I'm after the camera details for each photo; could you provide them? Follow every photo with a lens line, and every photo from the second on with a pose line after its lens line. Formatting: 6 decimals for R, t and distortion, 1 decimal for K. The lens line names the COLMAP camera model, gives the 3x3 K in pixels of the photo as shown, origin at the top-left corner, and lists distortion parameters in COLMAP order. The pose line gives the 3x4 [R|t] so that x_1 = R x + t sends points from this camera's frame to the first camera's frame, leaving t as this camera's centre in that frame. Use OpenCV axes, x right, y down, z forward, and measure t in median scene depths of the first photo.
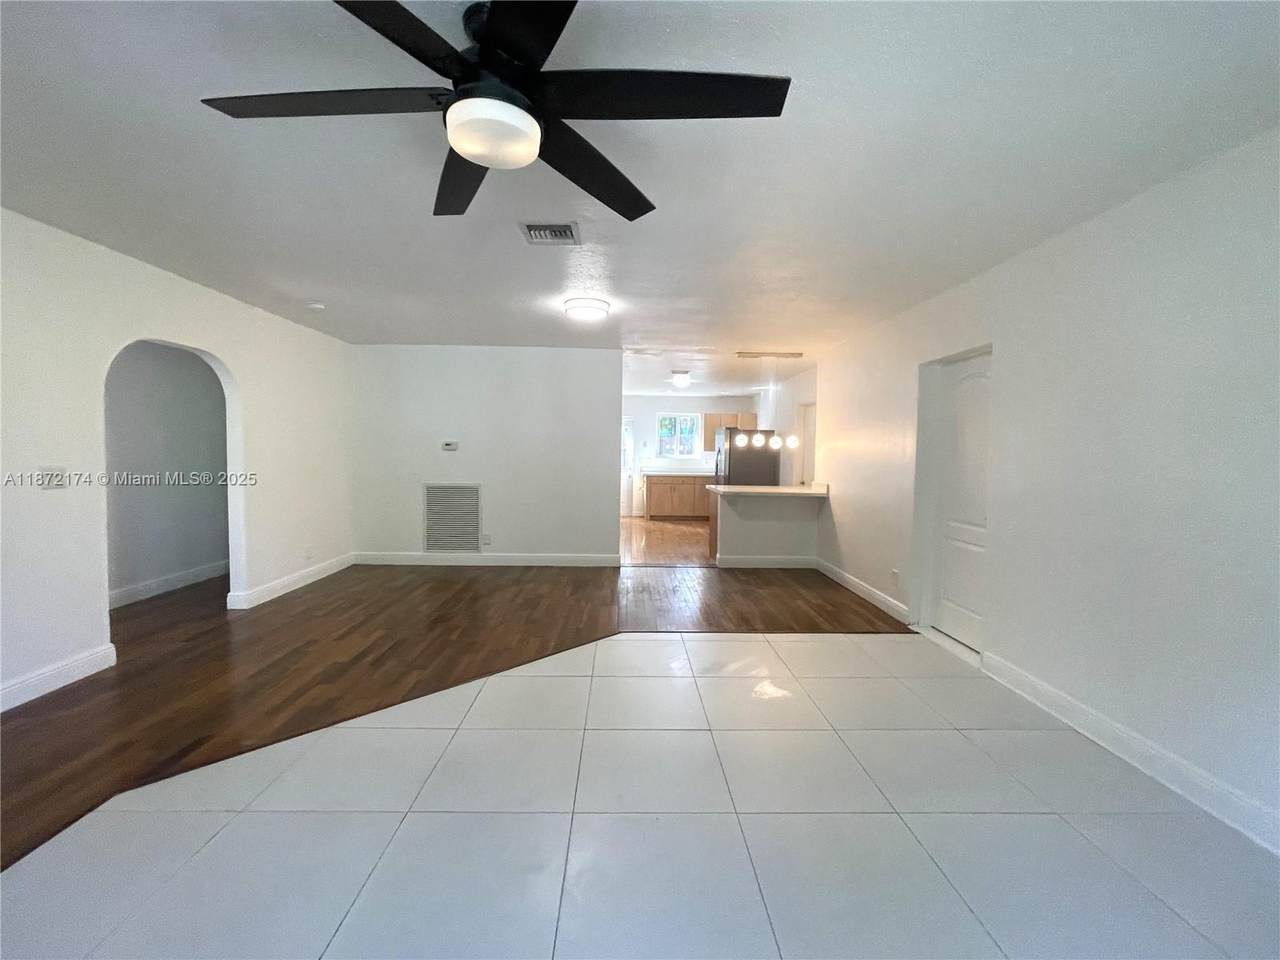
lens RADIAL K [[498.7, 0, 640.0], [0, 498.7, 480.0], [0, 0, 1]] dist [-0.000330, 0.000019]
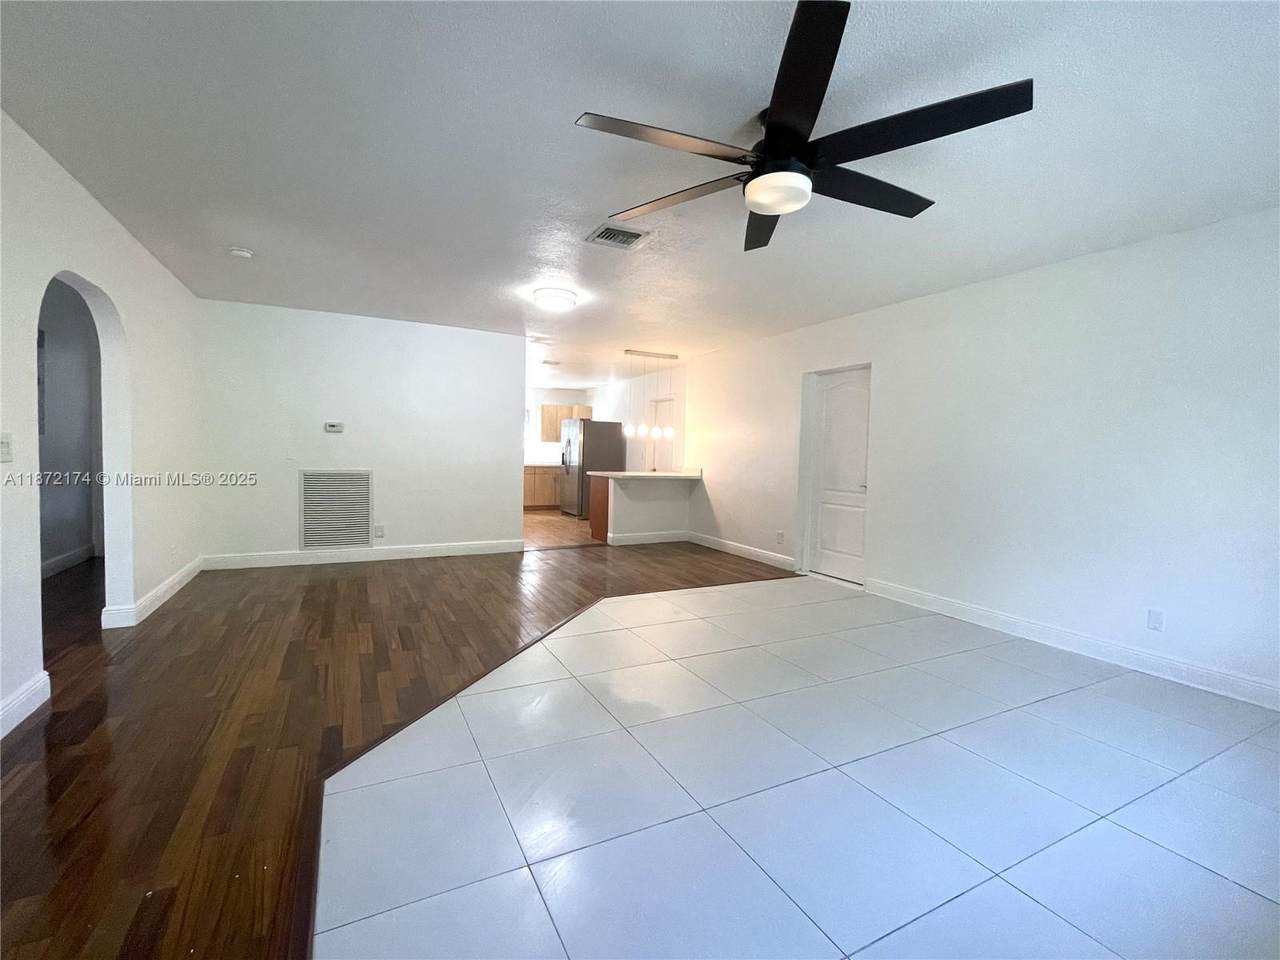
lens RADIAL K [[498.7, 0, 640.0], [0, 498.7, 480.0], [0, 0, 1]] dist [-0.000330, 0.000019]
pose [[0.912968, -0.015190, 0.407748, -0.245612], [0.009602, 0.999830, 0.015746, 0.015977], [-0.407918, -0.010461, 0.912959, -0.024828]]
